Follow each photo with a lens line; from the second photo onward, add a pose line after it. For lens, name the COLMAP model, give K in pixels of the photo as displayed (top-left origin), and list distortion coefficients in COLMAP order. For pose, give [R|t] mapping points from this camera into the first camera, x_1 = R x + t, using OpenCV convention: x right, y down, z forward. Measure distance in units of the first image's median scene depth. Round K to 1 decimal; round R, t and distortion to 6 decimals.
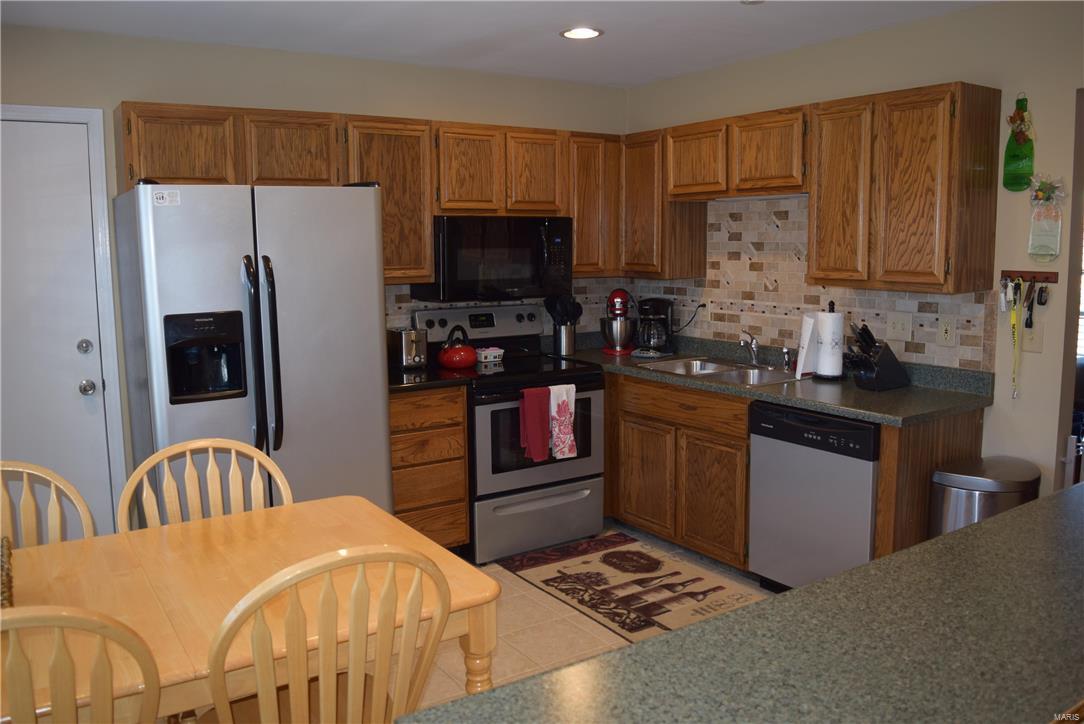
lens RADIAL K [[852.5, 0, 540.7], [0, 852.5, 354.9], [0, 0, 1]] dist [-0.098022, 0.019092]
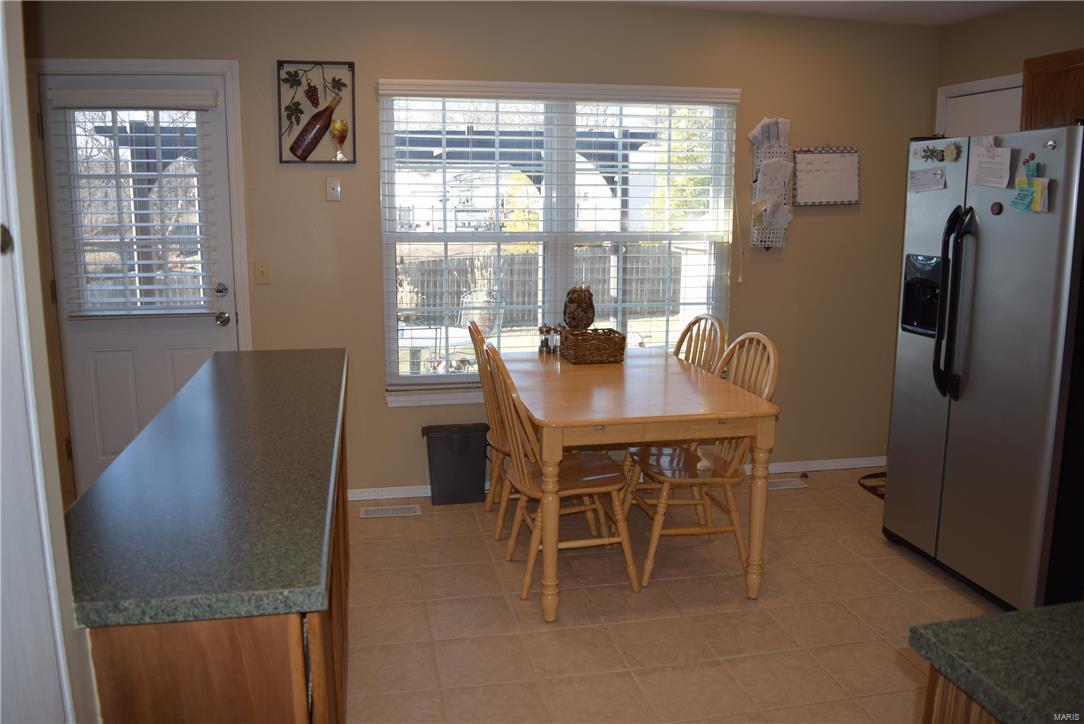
lens RADIAL K [[852.5, 0, 540.7], [0, 852.5, 354.9], [0, 0, 1]] dist [-0.098022, 0.019092]
pose [[-0.364711, 0.171458, -0.915198, 0.623779], [-0.122144, 0.965596, 0.229575, -0.087611], [0.923074, 0.195515, -0.331221, 0.703873]]
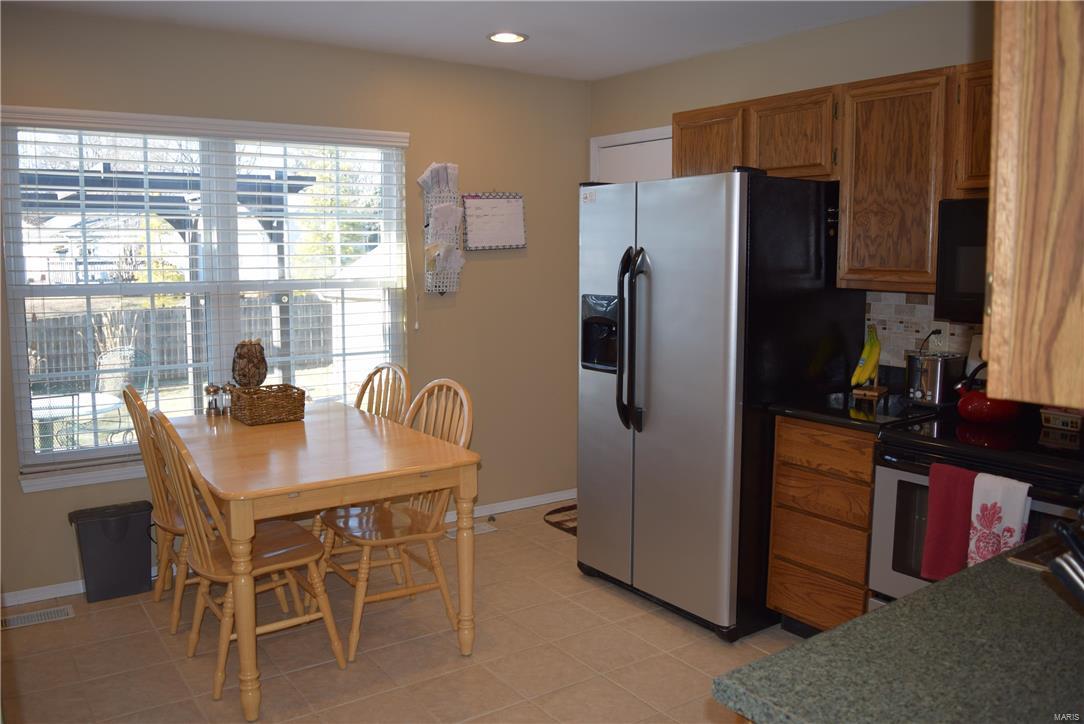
lens RADIAL K [[852.5, 0, 540.7], [0, 852.5, 354.9], [0, 0, 1]] dist [-0.098022, 0.019092]
pose [[0.039545, 0.127579, -0.991040, 0.586759], [-0.134600, 0.983456, 0.121232, -0.076738], [0.990111, 0.128600, 0.056063, 0.658413]]
